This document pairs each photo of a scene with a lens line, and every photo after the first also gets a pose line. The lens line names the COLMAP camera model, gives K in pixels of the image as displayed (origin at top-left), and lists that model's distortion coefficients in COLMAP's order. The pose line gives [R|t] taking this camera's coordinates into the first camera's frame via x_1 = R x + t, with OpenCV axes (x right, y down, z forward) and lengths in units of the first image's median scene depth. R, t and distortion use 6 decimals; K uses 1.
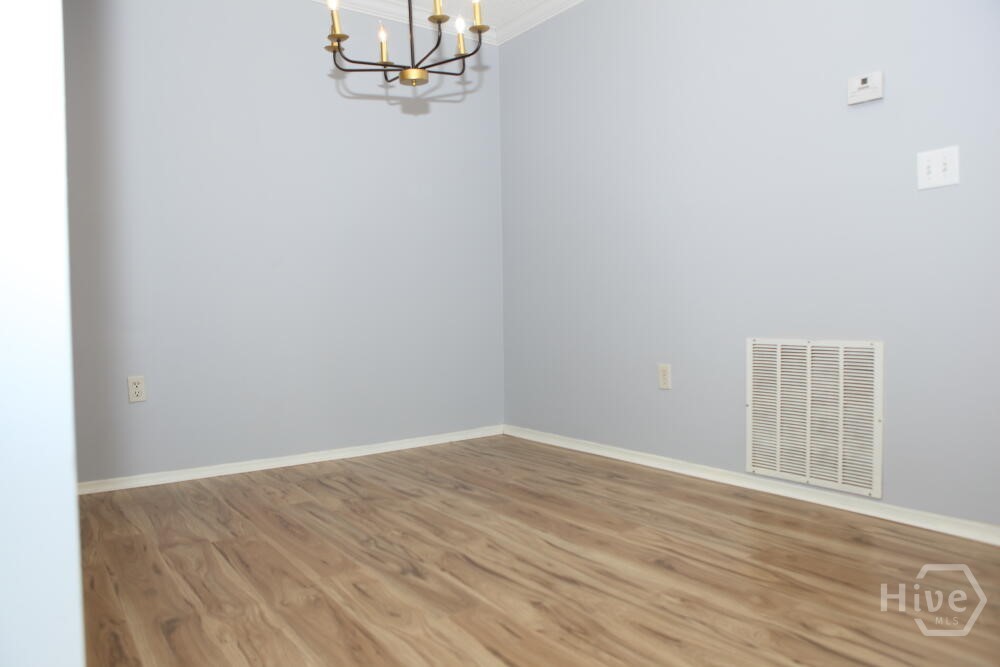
lens RADIAL K [[673.6, 0, 499.9], [0, 673.6, 337.2], [0, 0, 1]] dist [-0.096335, 0.040027]
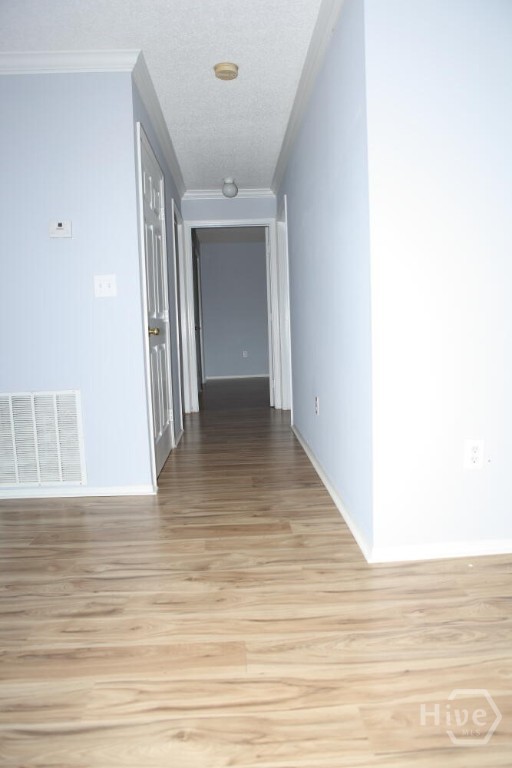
lens RADIAL K [[517.3, 0, 253.7], [0, 517.3, 383.4], [0, 0, 1]] dist [-0.096335, 0.040027]
pose [[0.549115, -0.098359, 0.829938, -0.258656], [0.062148, 0.995107, 0.076814, -0.088647], [-0.833433, 0.009399, 0.552541, -0.065400]]
